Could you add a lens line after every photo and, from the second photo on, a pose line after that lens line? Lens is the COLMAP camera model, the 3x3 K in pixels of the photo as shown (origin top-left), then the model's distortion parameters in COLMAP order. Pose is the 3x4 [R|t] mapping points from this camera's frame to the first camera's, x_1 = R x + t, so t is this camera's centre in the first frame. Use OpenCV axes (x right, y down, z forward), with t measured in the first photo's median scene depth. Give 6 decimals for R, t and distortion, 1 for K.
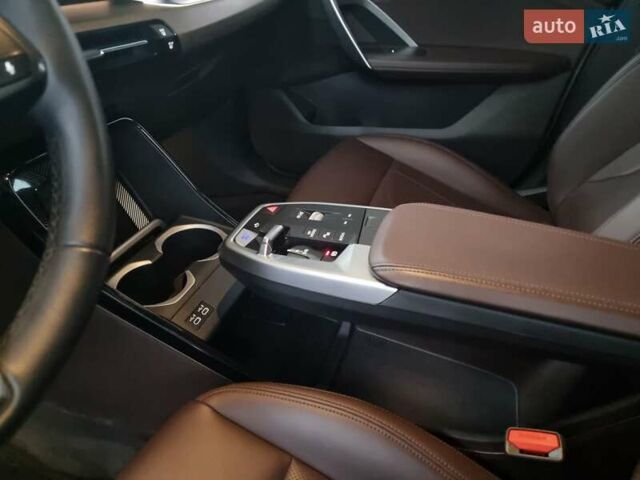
lens RADIAL K [[448.5, 0, 316.3], [0, 448.5, 255.4], [0, 0, 1]] dist [0.069753, -0.060411]
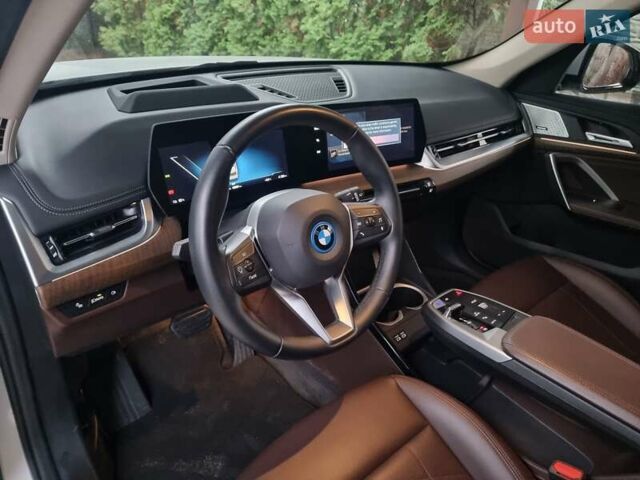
lens RADIAL K [[448.5, 0, 316.3], [0, 448.5, 255.4], [0, 0, 1]] dist [0.069753, -0.060411]
pose [[0.870363, 0.274643, -0.408704, 0.096881], [-0.318558, 0.946971, -0.042040, 0.007250], [0.375485, 0.166786, 0.911698, -0.824747]]
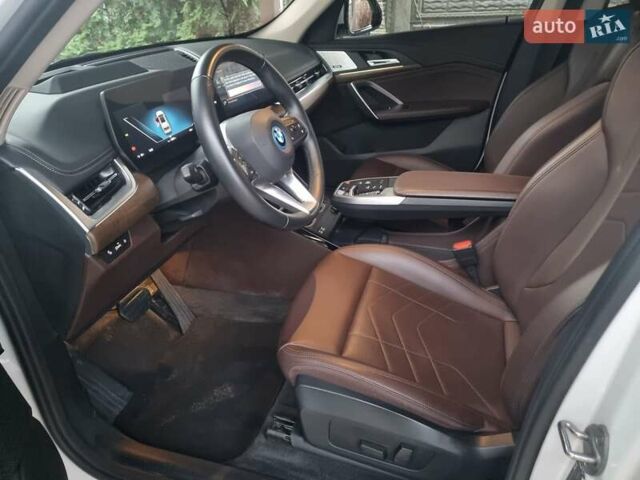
lens RADIAL K [[448.5, 0, 316.3], [0, 448.5, 255.4], [0, 0, 1]] dist [0.069753, -0.060411]
pose [[0.994845, -0.100236, -0.015354, -0.268074], [0.098163, 0.989913, -0.102155, 0.499117], [0.025439, 0.100121, 0.994650, -1.298923]]
